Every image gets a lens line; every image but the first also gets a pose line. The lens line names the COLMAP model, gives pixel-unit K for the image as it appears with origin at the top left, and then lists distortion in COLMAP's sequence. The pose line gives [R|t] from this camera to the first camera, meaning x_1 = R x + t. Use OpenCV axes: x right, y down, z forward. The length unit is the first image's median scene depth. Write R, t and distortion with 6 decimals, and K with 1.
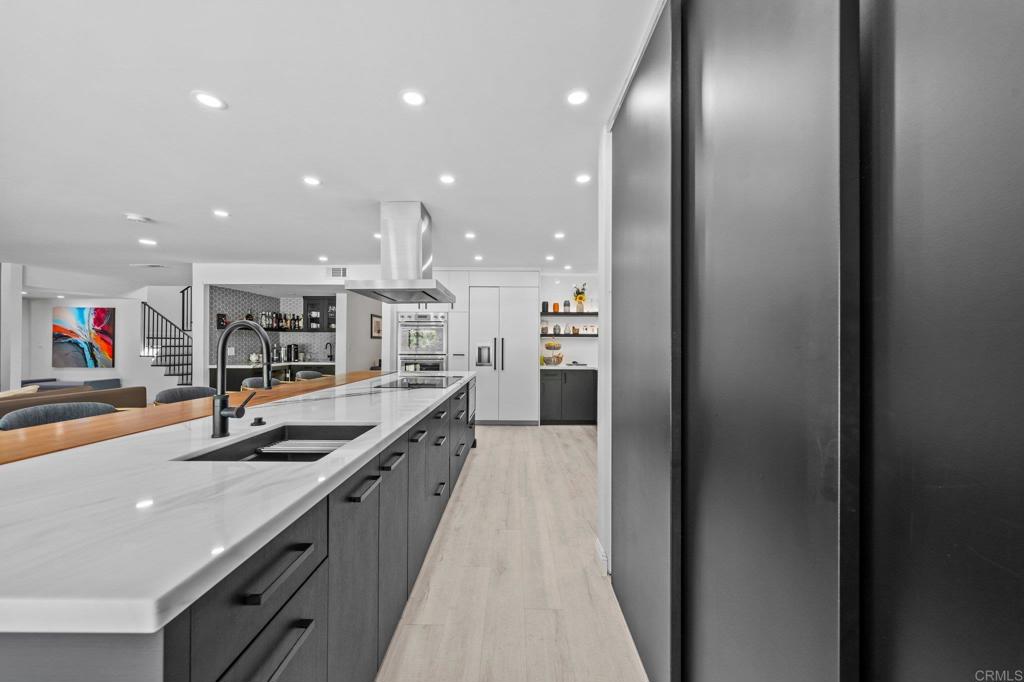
lens RADIAL K [[359.1, 0, 512.8], [0, 359.1, 344.2], [0, 0, 1]] dist [-0.004497, 0.000041]
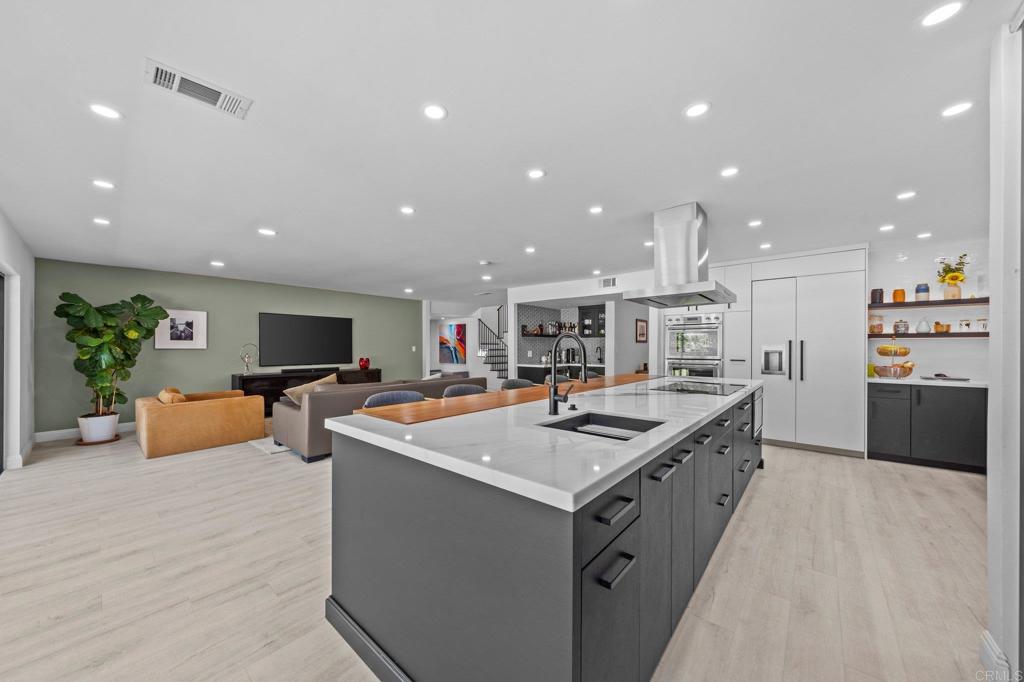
lens RADIAL K [[359.1, 0, 507.1], [0, 359.1, 348.8], [0, 0, 1]] dist [-0.004497, 0.000041]
pose [[0.757427, 0.001009, -0.652919, -0.005101], [0.000333, 0.999998, 0.001931, -0.000772], [0.652920, -0.001680, 0.757425, -0.034700]]
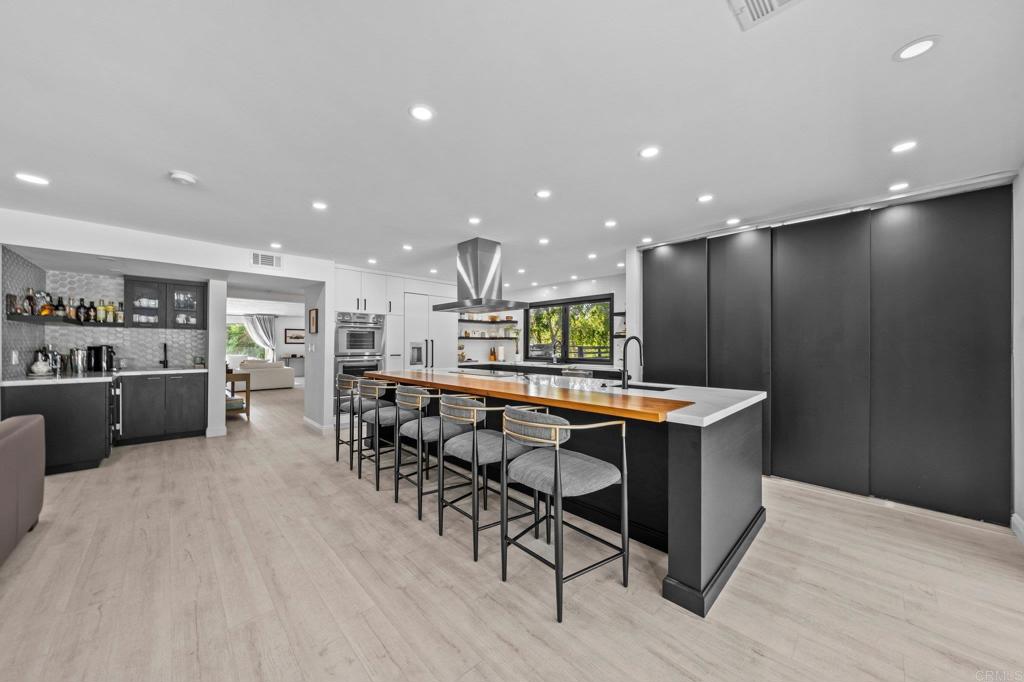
lens RADIAL K [[359.1, 0, 515.1], [0, 359.1, 342.9], [0, 0, 1]] dist [-0.004497, 0.000041]
pose [[0.713438, 0.004068, 0.700707, -0.698571], [-0.000054, 0.999983, -0.005751, -0.000991], [-0.700719, 0.004066, 0.713426, -0.007332]]
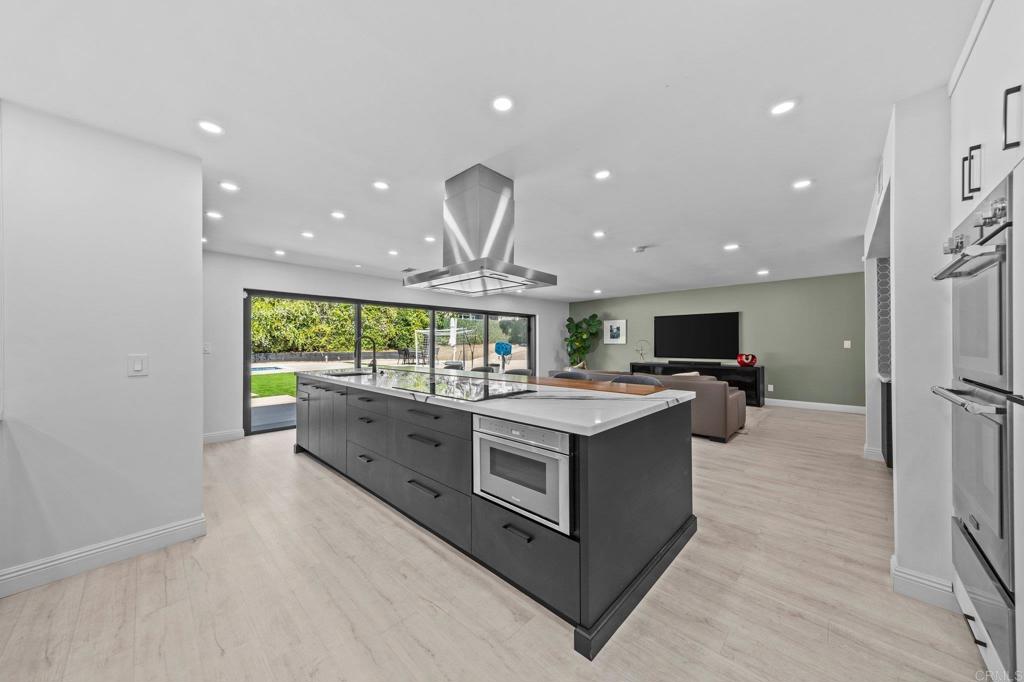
lens RADIAL K [[359.1, 0, 513.5], [0, 359.1, 341.7], [0, 0, 1]] dist [-0.004497, 0.000041]
pose [[-0.690063, -0.006326, -0.723722, 0.157692], [-0.000531, 0.999966, -0.008234, 0.005485], [0.723749, -0.005298, -0.690043, 1.038945]]
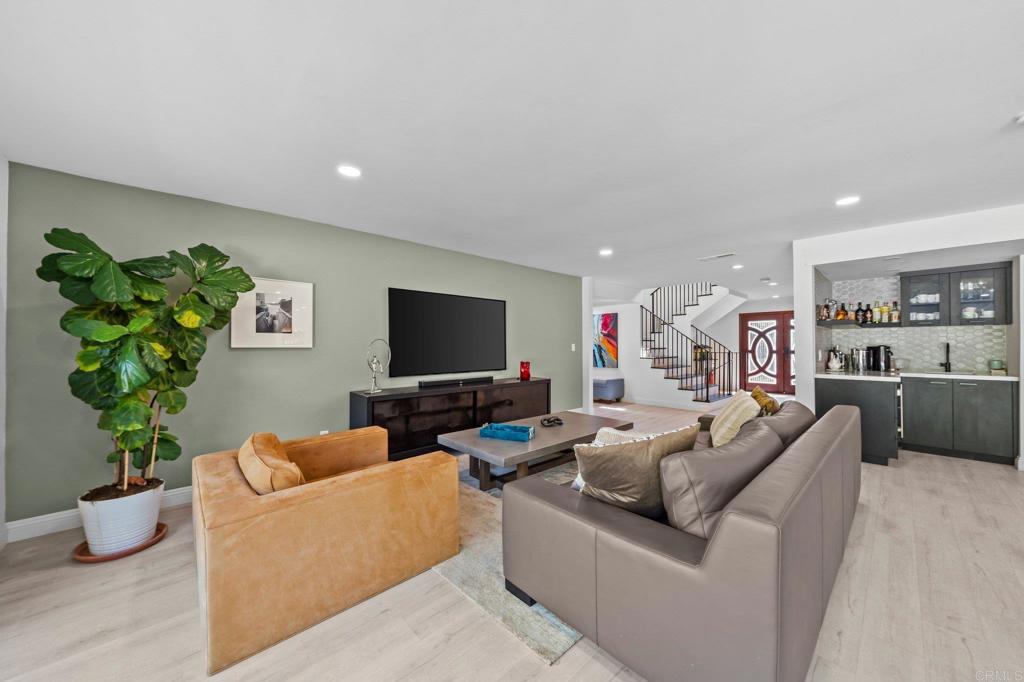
lens RADIAL K [[359.1, 0, 508.2], [0, 359.1, 345.3], [0, 0, 1]] dist [-0.004497, 0.000041]
pose [[0.675504, -0.005401, -0.737336, -0.775500], [0.003005, 0.999985, -0.004572, 0.000584], [0.737350, 0.000872, 0.675511, 0.027267]]
